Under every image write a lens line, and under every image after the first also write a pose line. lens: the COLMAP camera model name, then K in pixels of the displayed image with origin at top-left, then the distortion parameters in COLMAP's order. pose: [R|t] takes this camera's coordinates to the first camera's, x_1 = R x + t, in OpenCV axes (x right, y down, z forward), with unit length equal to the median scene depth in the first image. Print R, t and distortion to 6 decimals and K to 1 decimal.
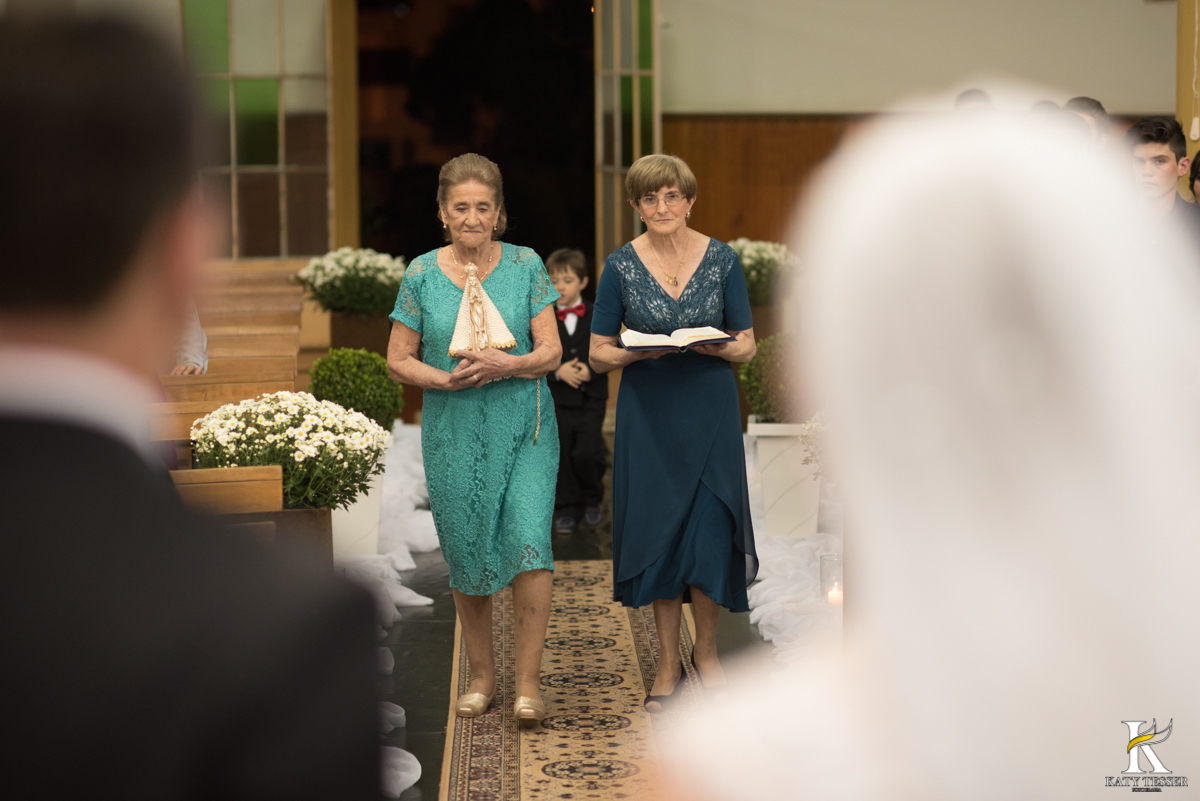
lens RADIAL K [[2763.6, 0, 600.0], [0, 2763.6, 400.5], [0, 0, 1]] dist [-0.027639, -0.294100]
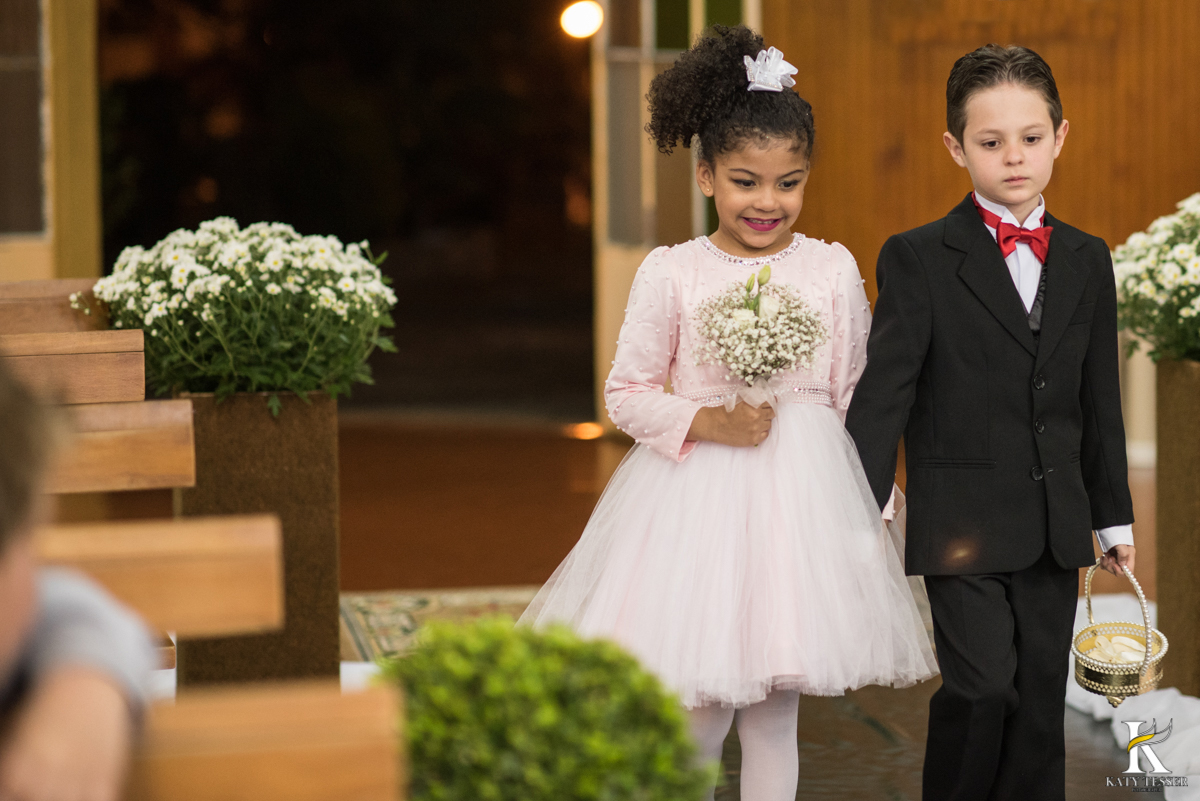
lens RADIAL K [[2763.6, 0, 600.0], [0, 2763.6, 400.5], [0, 0, 1]] dist [-0.027639, -0.294100]
pose [[0.987246, -0.020259, 0.157911, -0.101666], [0.018079, 0.999721, 0.015226, -0.035608], [-0.158175, -0.012177, 0.987336, 0.625915]]
